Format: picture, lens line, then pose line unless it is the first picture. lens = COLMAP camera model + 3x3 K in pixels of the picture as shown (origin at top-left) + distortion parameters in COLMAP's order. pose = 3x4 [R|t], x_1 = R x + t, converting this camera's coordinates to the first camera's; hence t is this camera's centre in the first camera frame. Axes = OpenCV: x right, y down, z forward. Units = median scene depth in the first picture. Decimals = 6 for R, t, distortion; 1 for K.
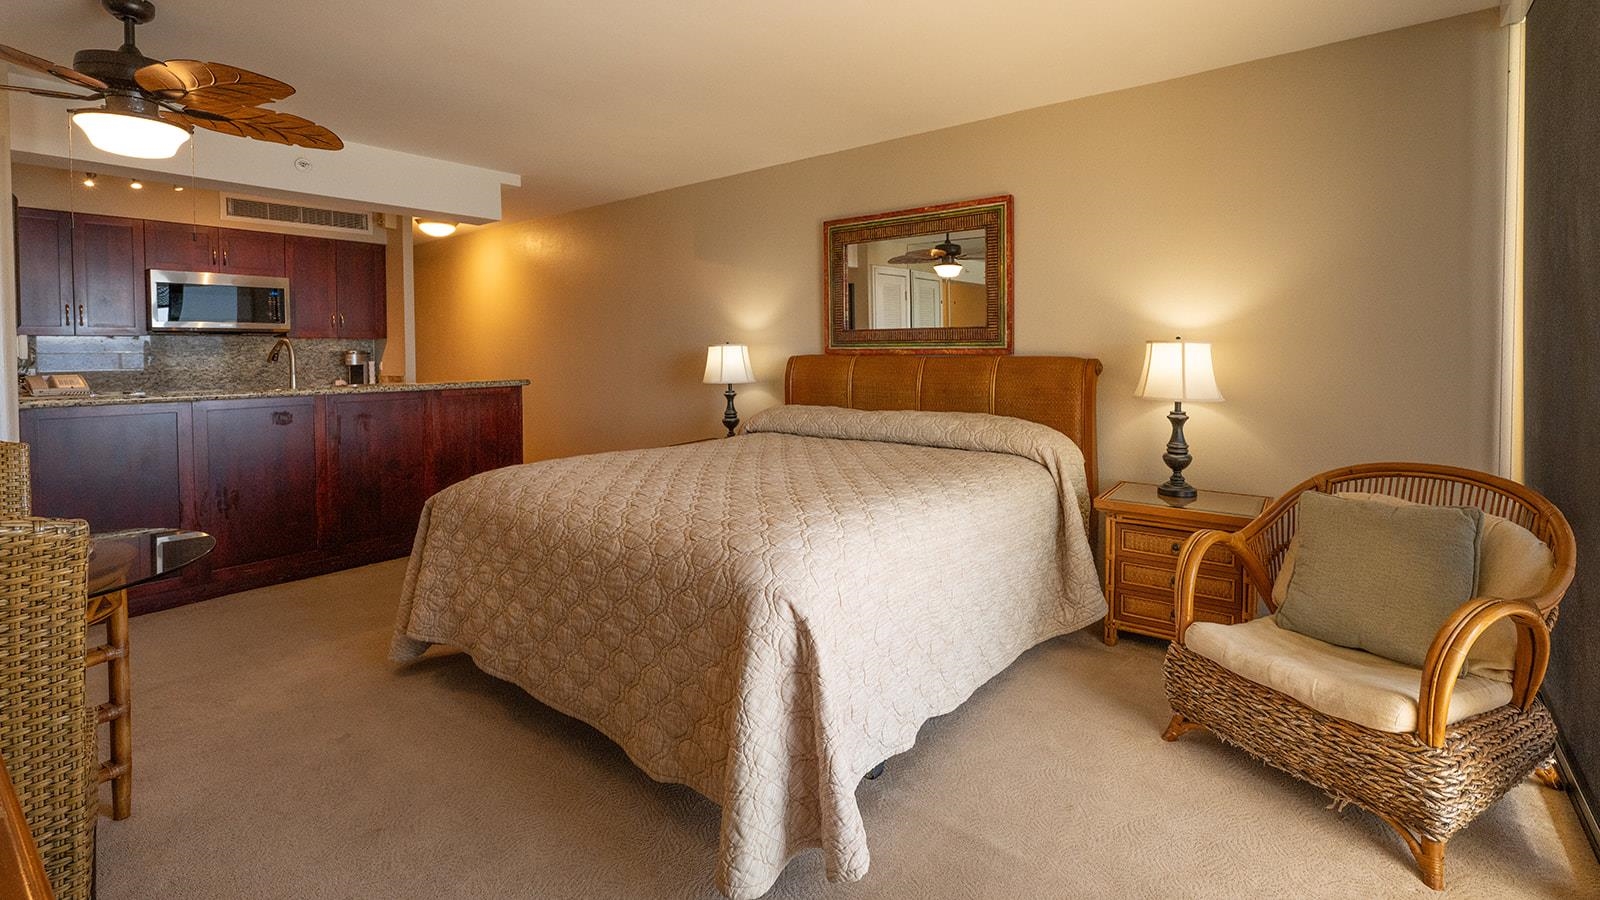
lens RADIAL K [[693.3, 0, 822.0], [0, 693.3, 364.3], [0, 0, 1]] dist [-0.000987, -0.000326]
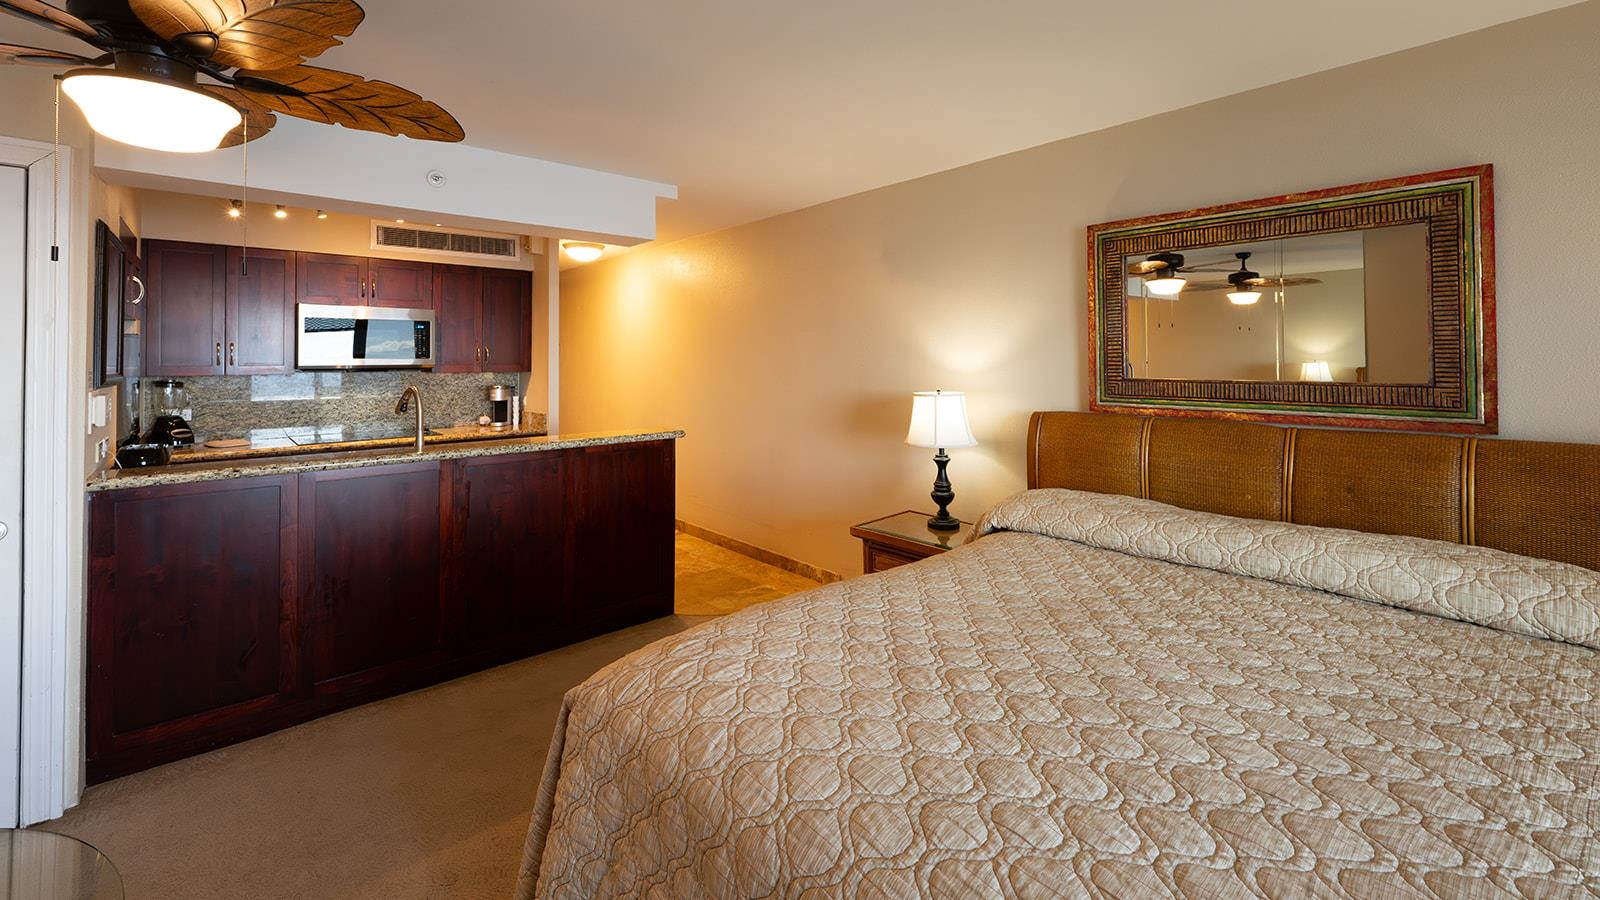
lens RADIAL K [[659.0, 0, 805.9], [0, 659.0, 338.4], [0, 0, 1]] dist [-0.000811, 0.000008]
pose [[0.984389, -0.005782, -0.175910, -0.145363], [-0.004014, 0.998463, -0.055283, -0.045786], [0.175959, 0.055126, 0.982853, 0.257340]]
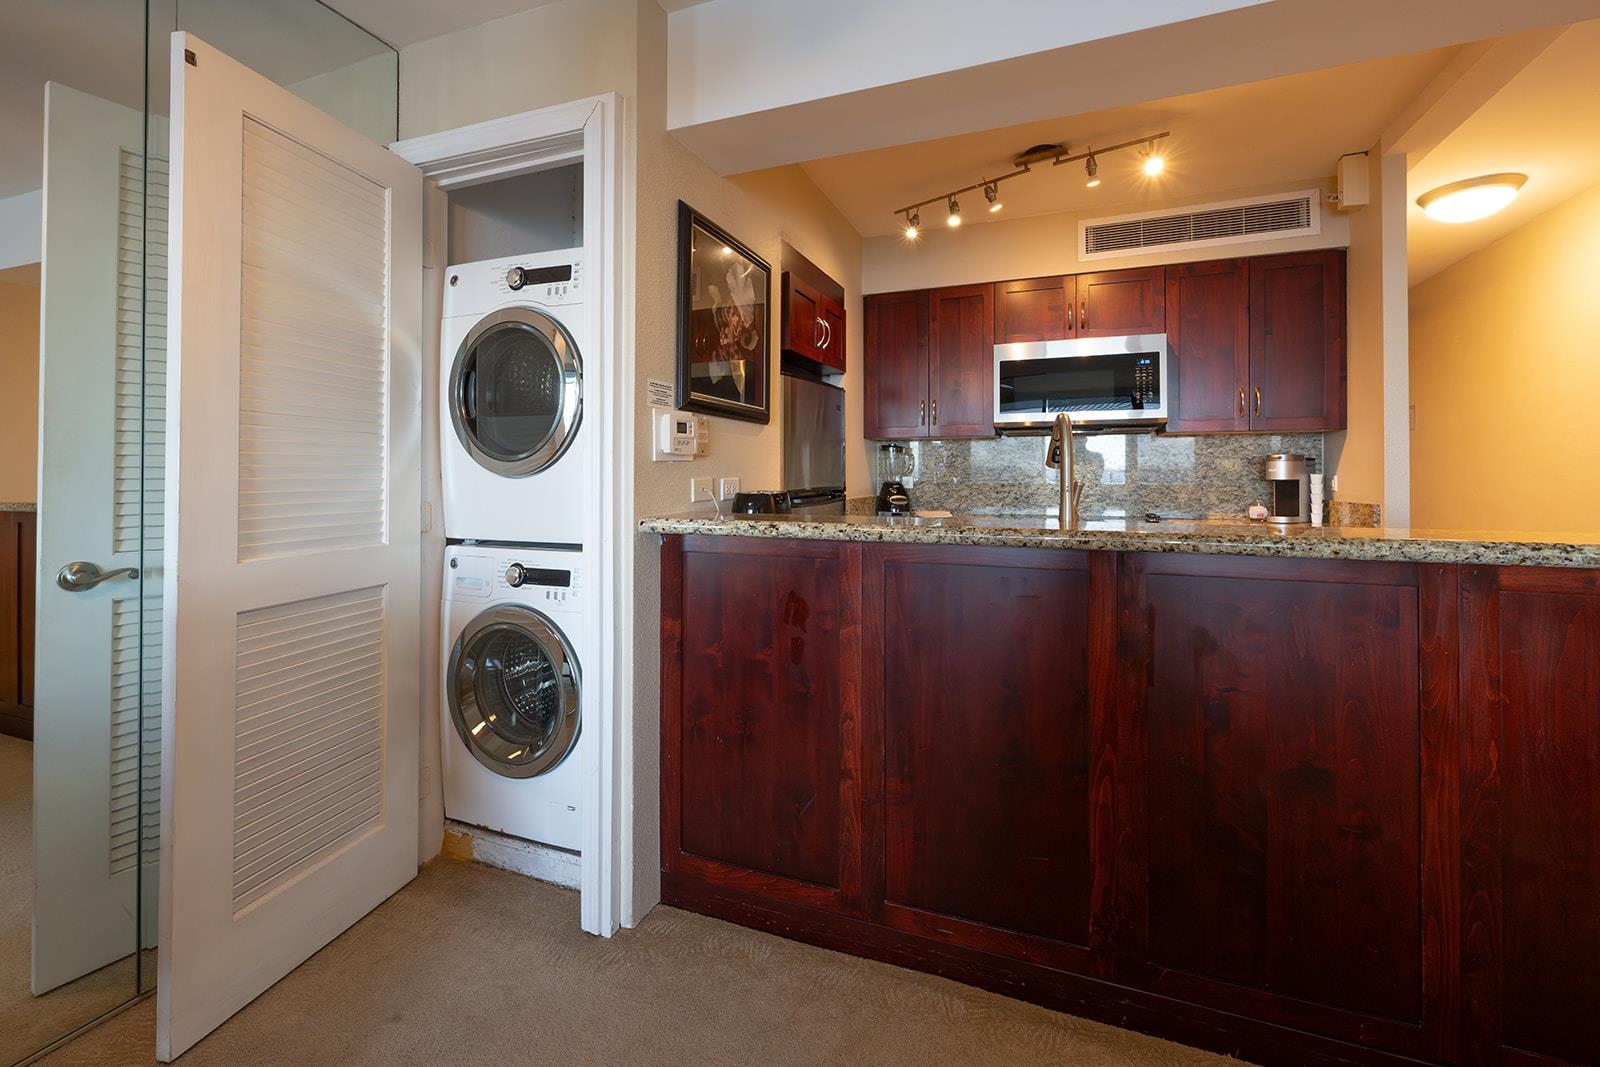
lens RADIAL K [[664.3, 0, 807.7], [0, 664.3, 471.6], [0, 0, 1]] dist [-0.000302, -0.000245]
pose [[0.287238, 0.000485, -0.957859, -0.361646], [-0.023432, 0.999704, -0.006521, 0.008510], [0.957573, 0.024318, 0.287165, 0.635270]]
